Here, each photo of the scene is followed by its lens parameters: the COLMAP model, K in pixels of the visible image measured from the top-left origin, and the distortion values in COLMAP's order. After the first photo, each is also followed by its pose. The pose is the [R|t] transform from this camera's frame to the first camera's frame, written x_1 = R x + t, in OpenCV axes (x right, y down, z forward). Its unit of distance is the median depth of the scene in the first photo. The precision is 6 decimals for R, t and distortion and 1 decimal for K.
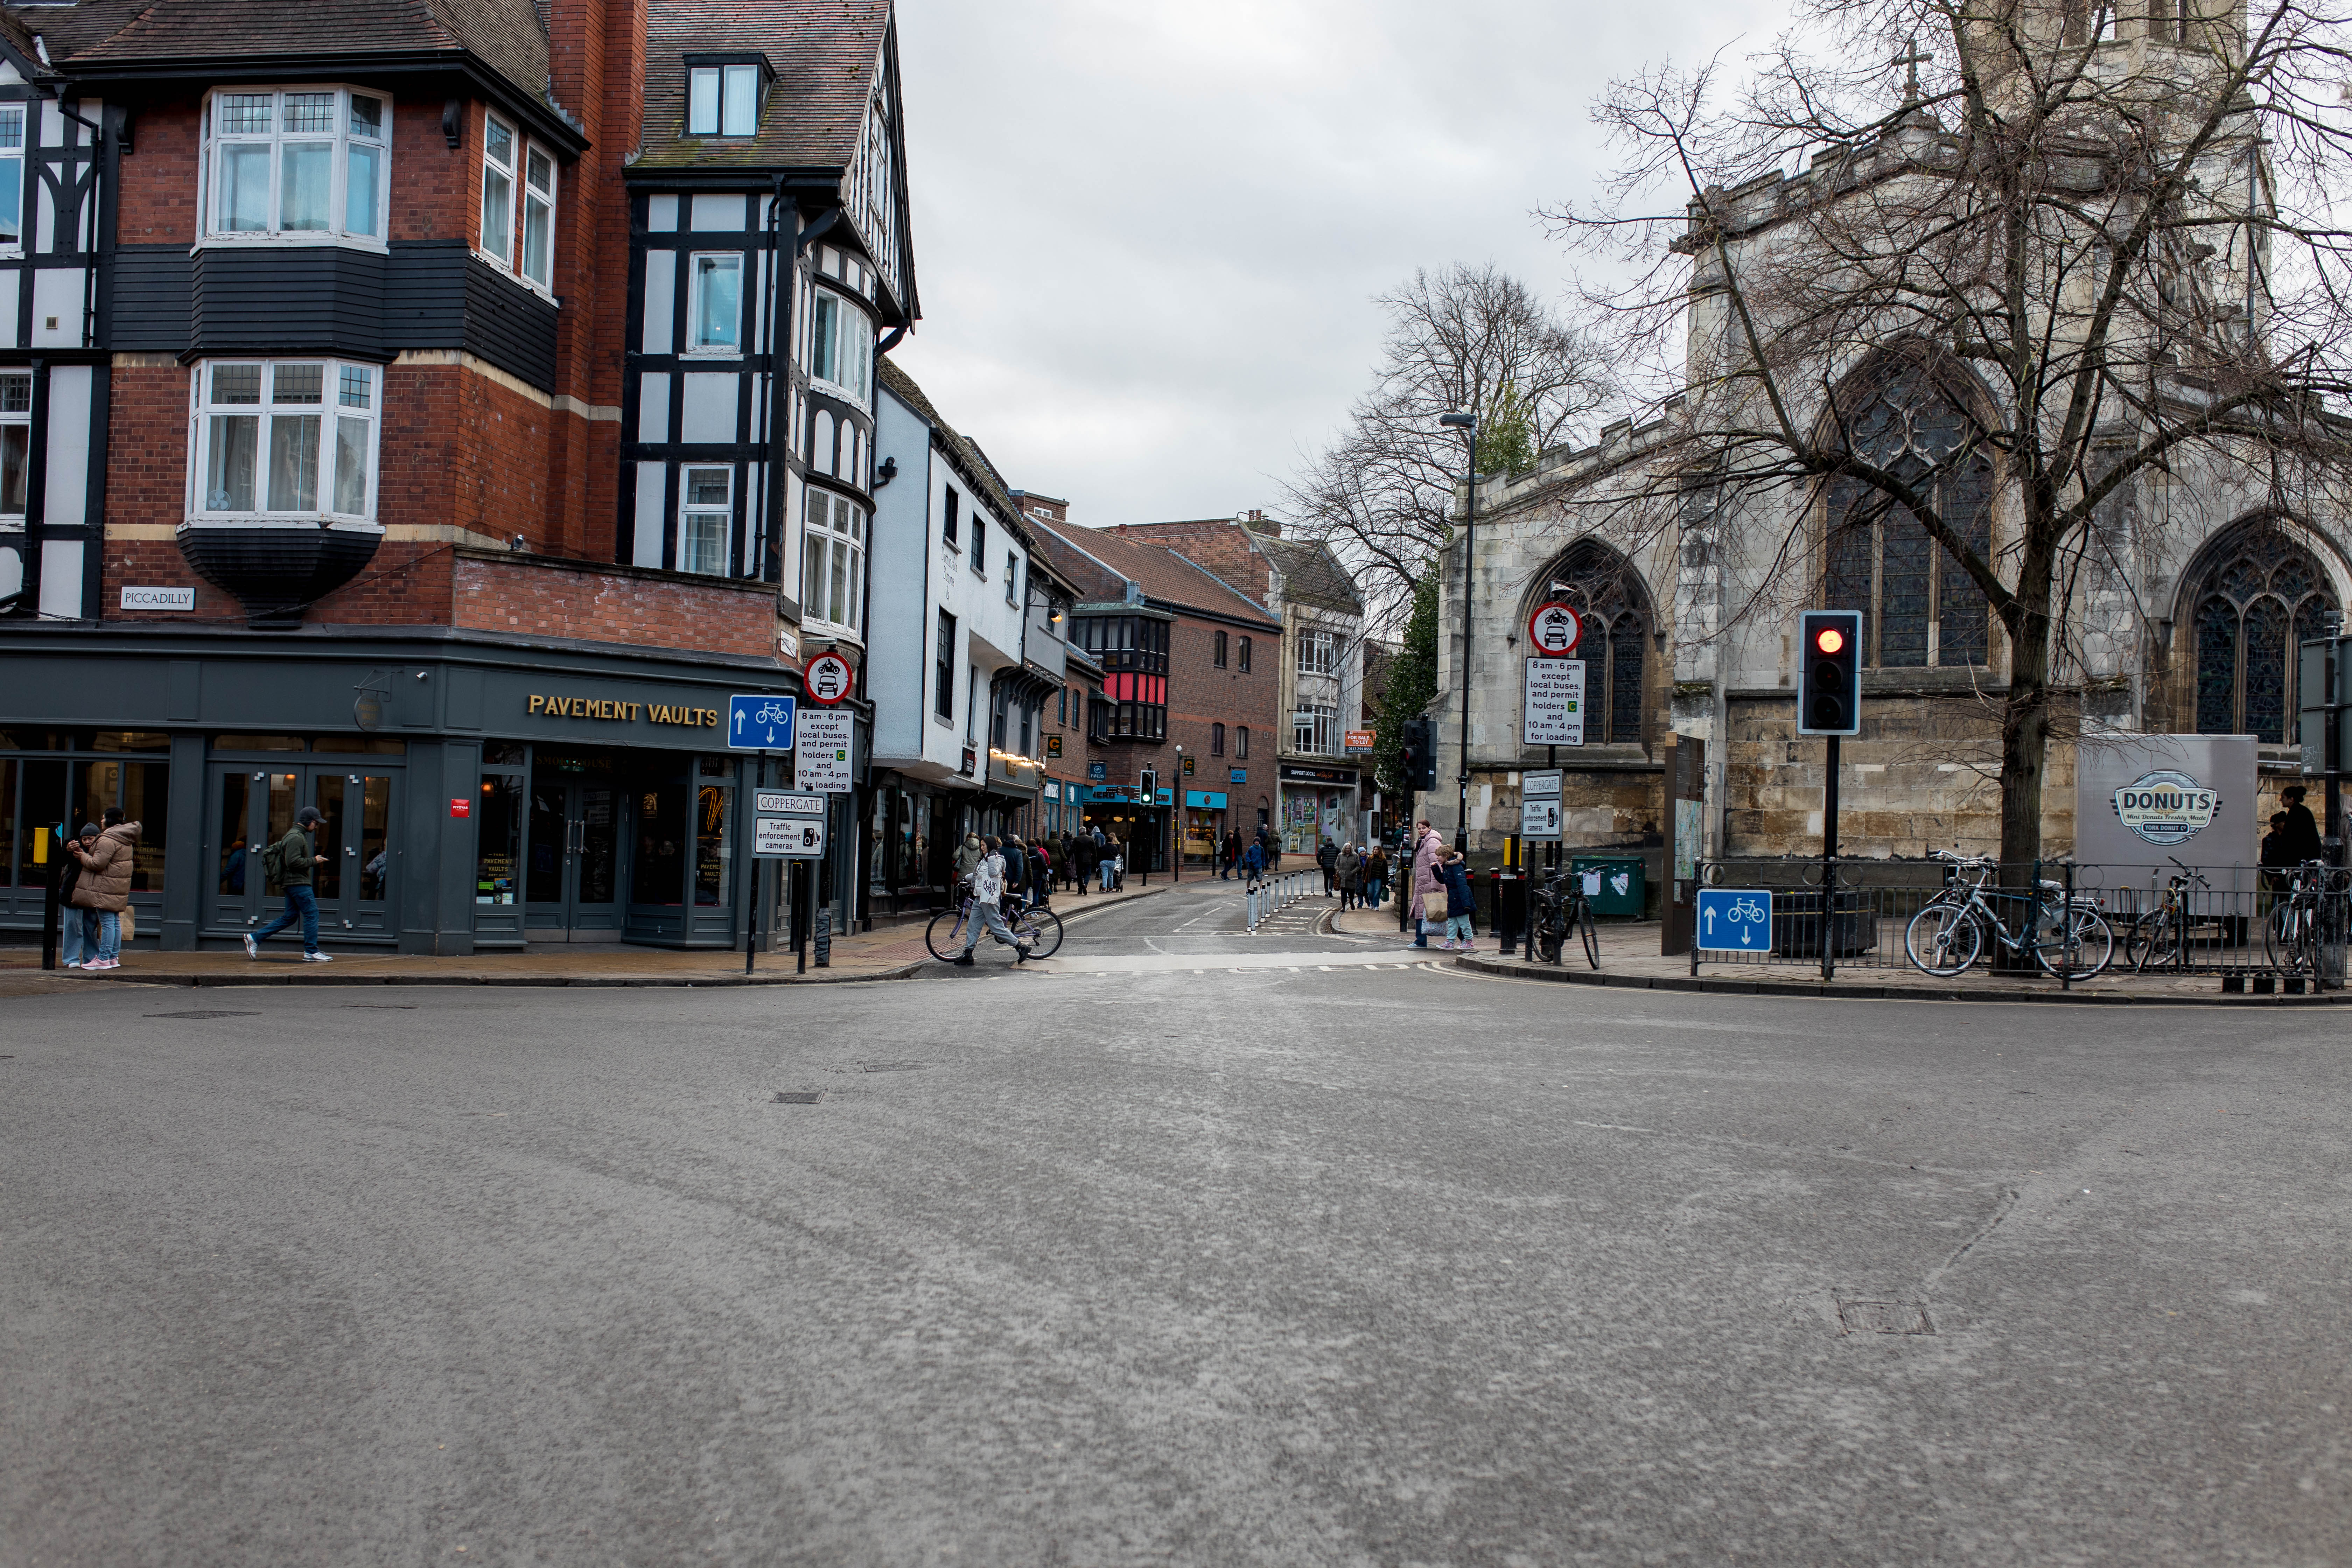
lens RADIAL K [[2289.1, 0, 1176.3], [0, 2289.1, 790.7], [0, 0, 1]] dist [0.005432, 0.000000]
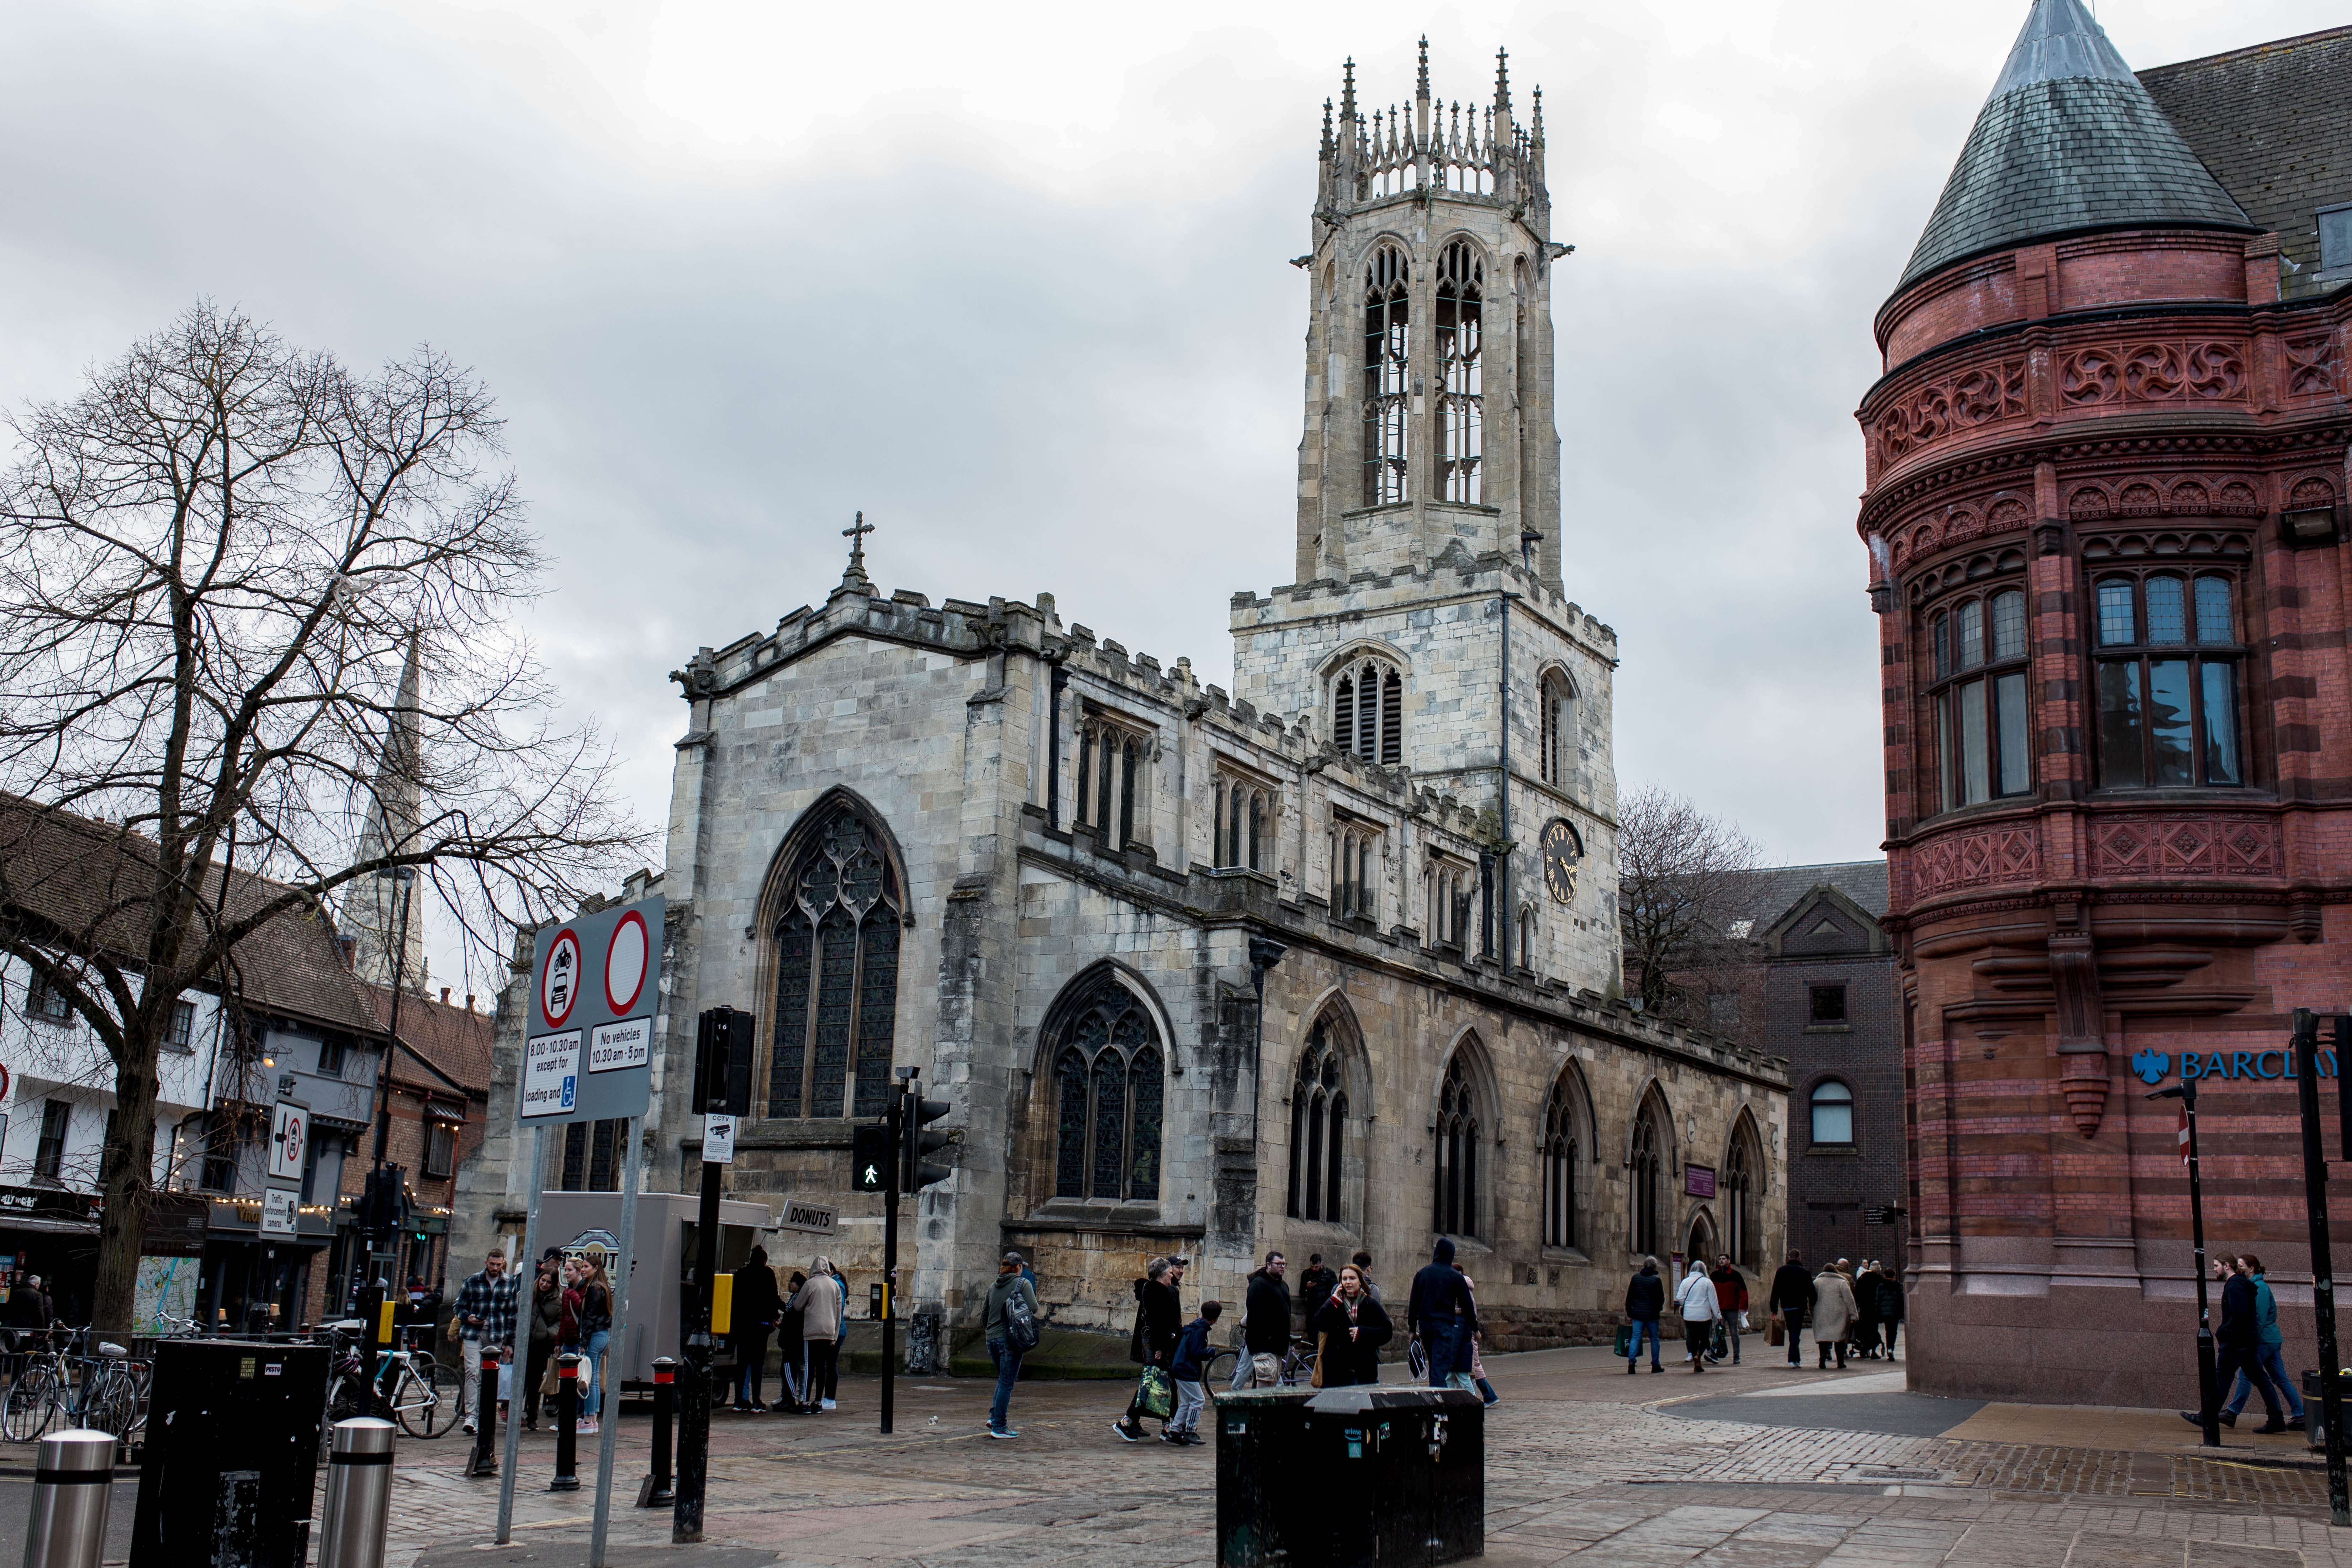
lens RADIAL K [[2289.2, 0, 1176.7], [0, 2289.2, 778.1], [0, 0, 1]] dist [0.005432, 0.000000]
pose [[0.999629, -0.000542, -0.027221, 0.499811], [-0.004750, 0.980999, -0.193953, -0.006377], [0.026809, 0.194010, 0.980633, 0.001249]]
